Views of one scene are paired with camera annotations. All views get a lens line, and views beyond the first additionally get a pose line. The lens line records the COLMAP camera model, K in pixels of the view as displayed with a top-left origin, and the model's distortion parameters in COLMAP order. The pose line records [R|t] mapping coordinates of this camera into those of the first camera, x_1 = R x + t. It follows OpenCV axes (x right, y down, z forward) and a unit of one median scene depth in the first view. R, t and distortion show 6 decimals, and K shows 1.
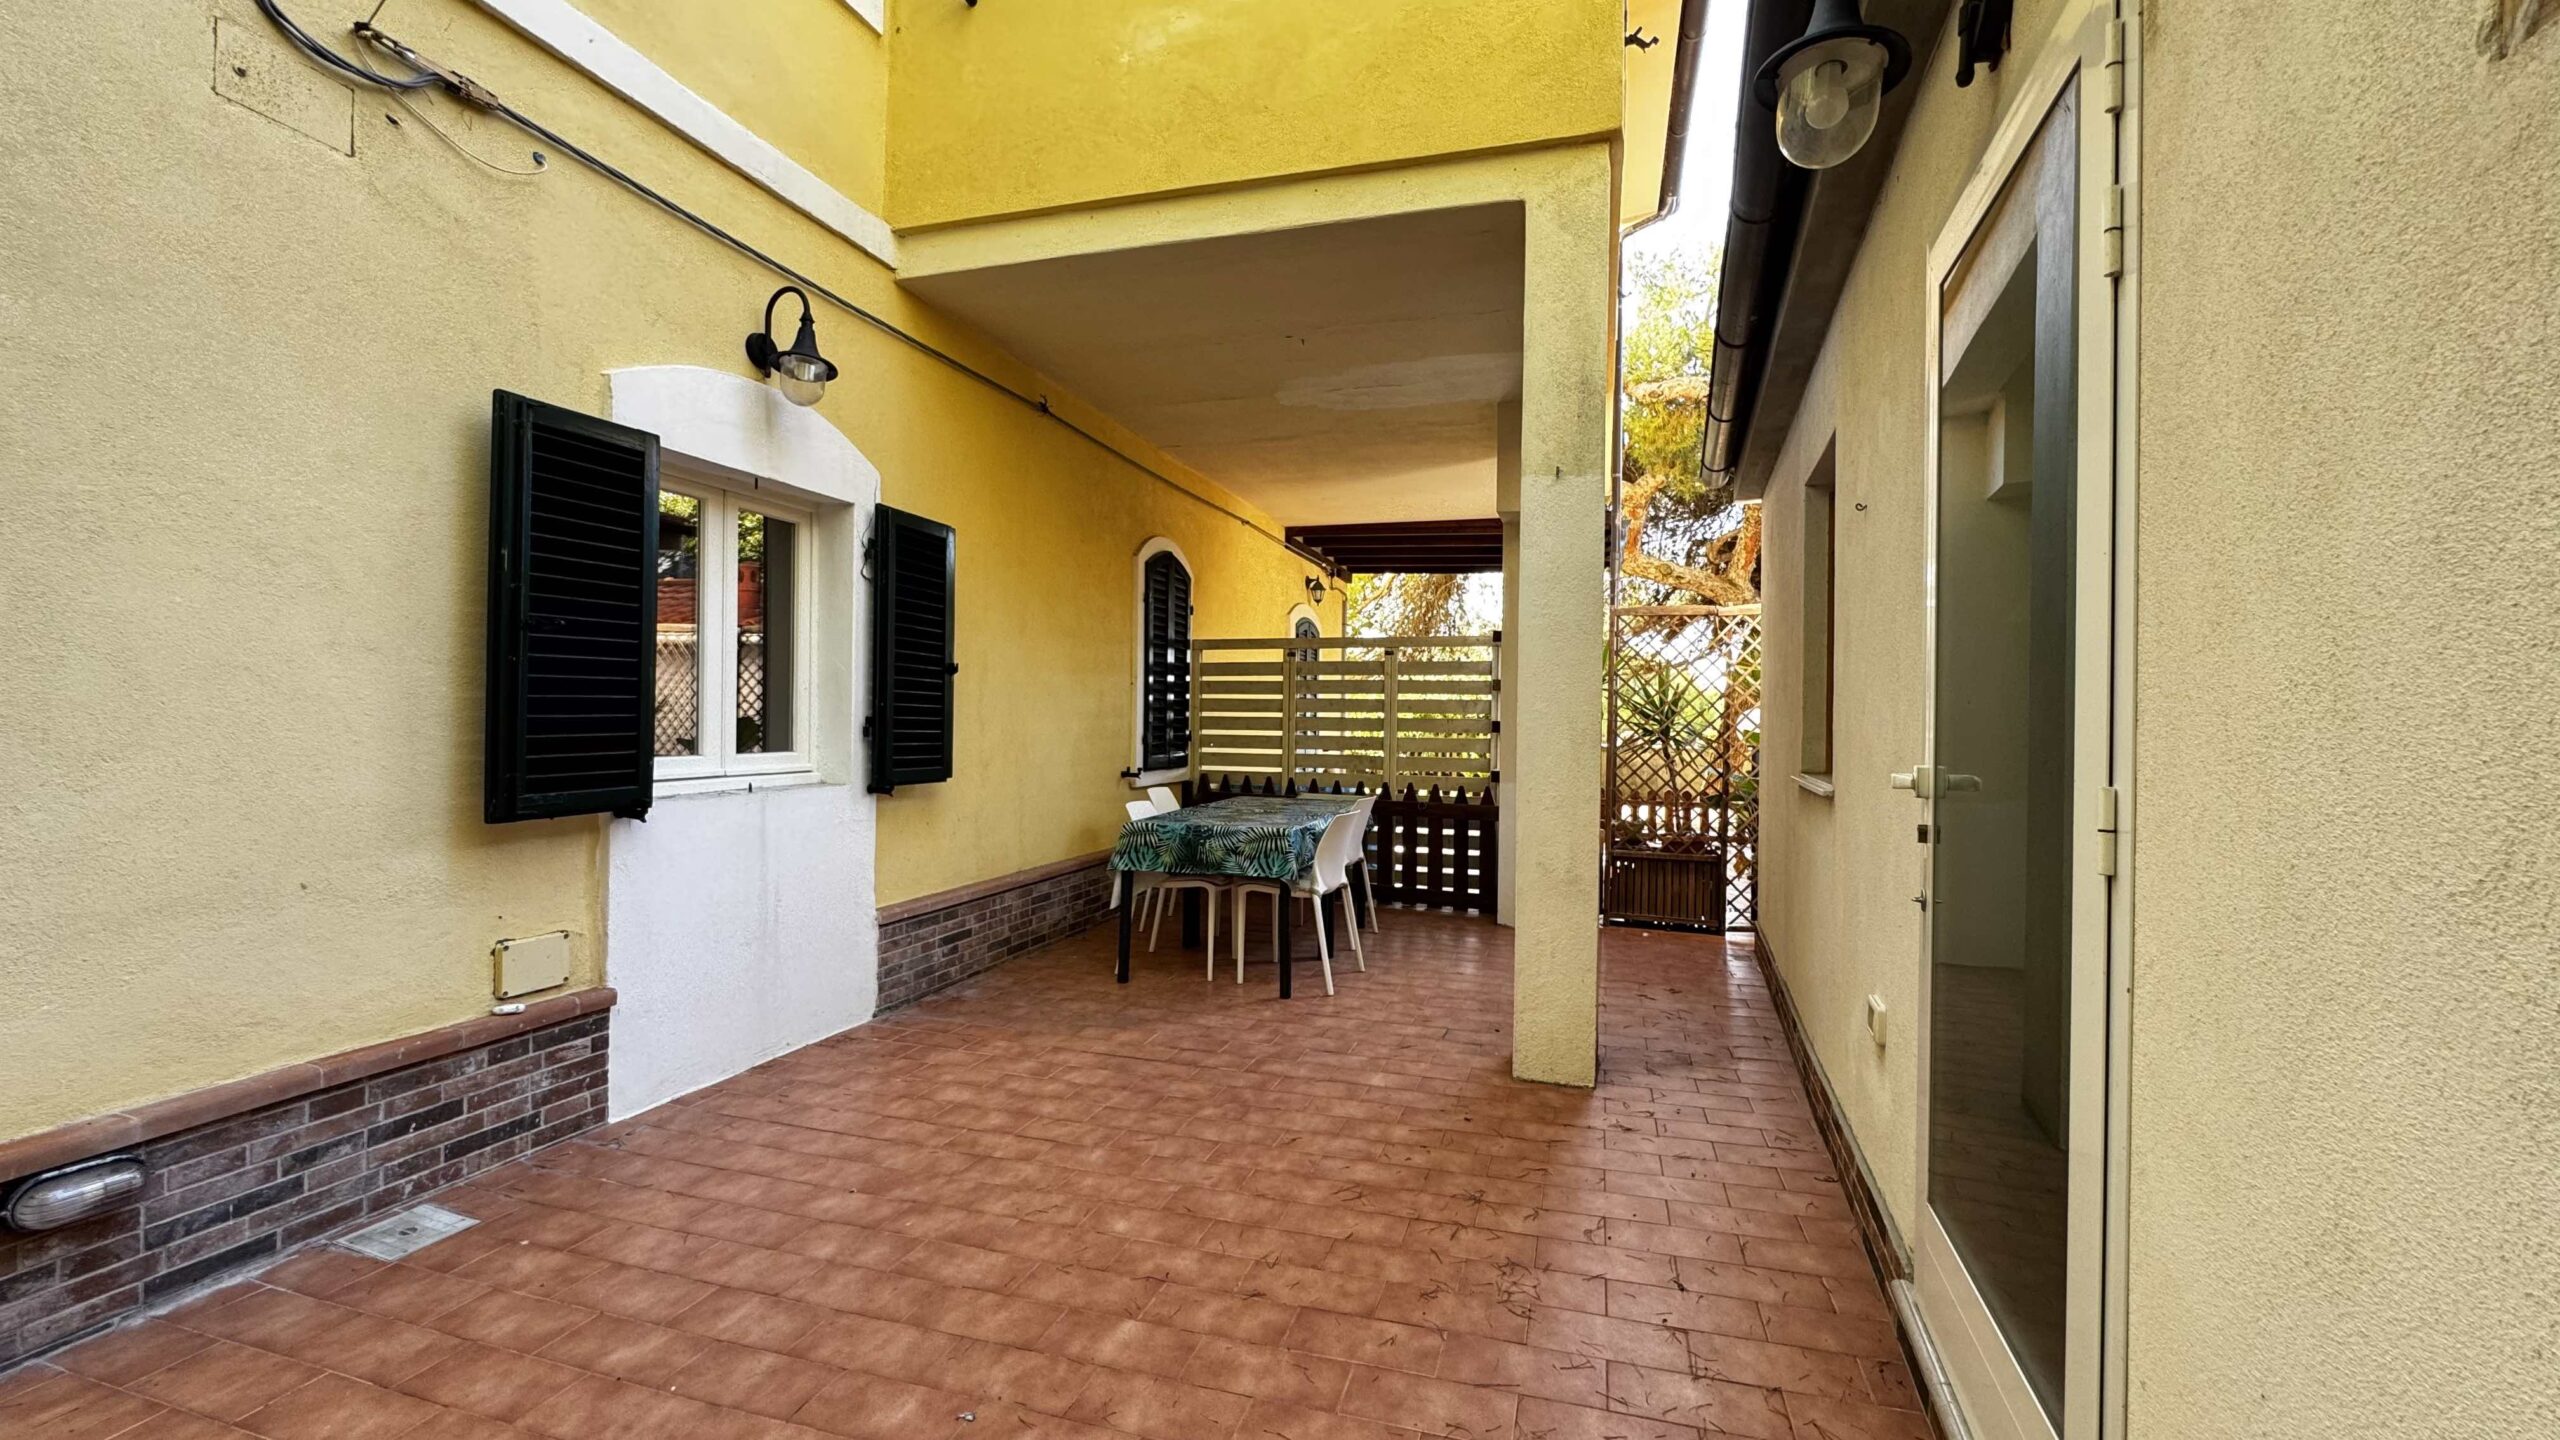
lens RADIAL K [[1022.0, 0, 1278.2], [0, 1022.0, 719.8], [0, 0, 1]] dist [-0.003145, 0.000107]
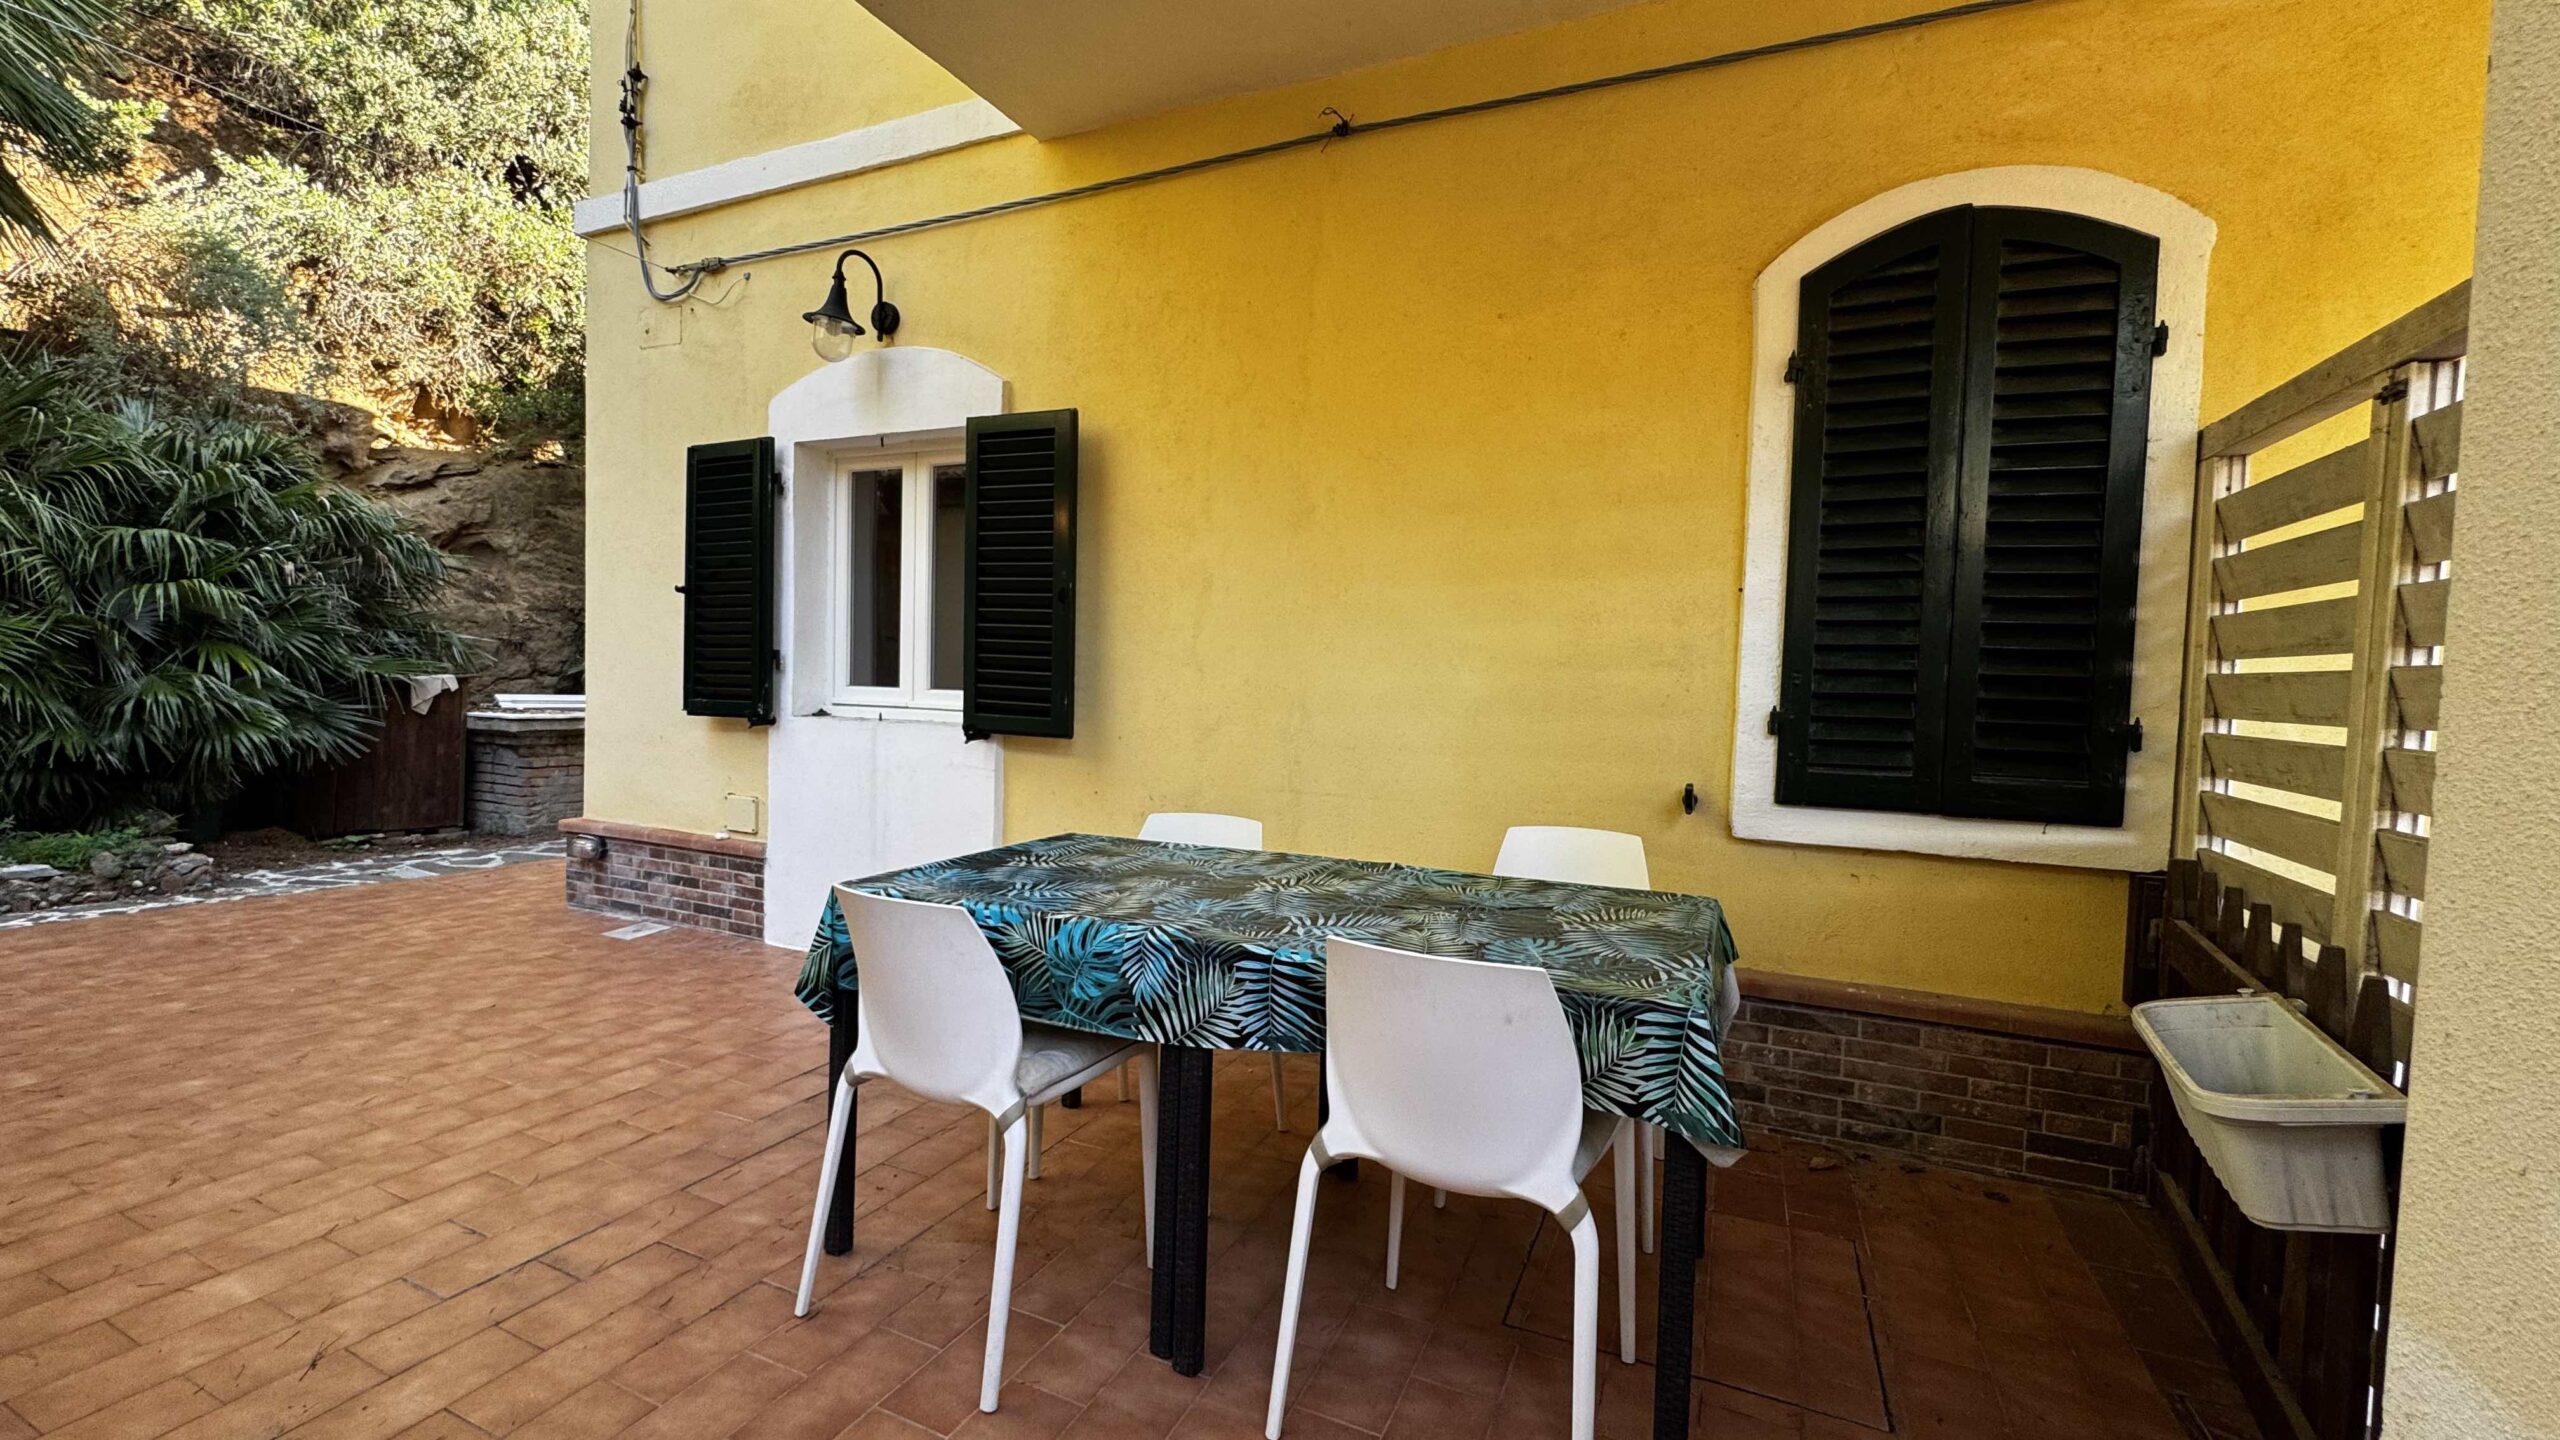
lens RADIAL K [[1031.5, 0, 1286.5], [0, 1031.5, 717.2], [0, 0, 1]] dist [-0.001177, 0.000003]
pose [[-0.123444, 0.028340, -0.991947, 0.593513], [-0.030973, 0.998995, 0.032396, 0.017309], [0.991868, 0.034723, -0.122442, 1.705313]]
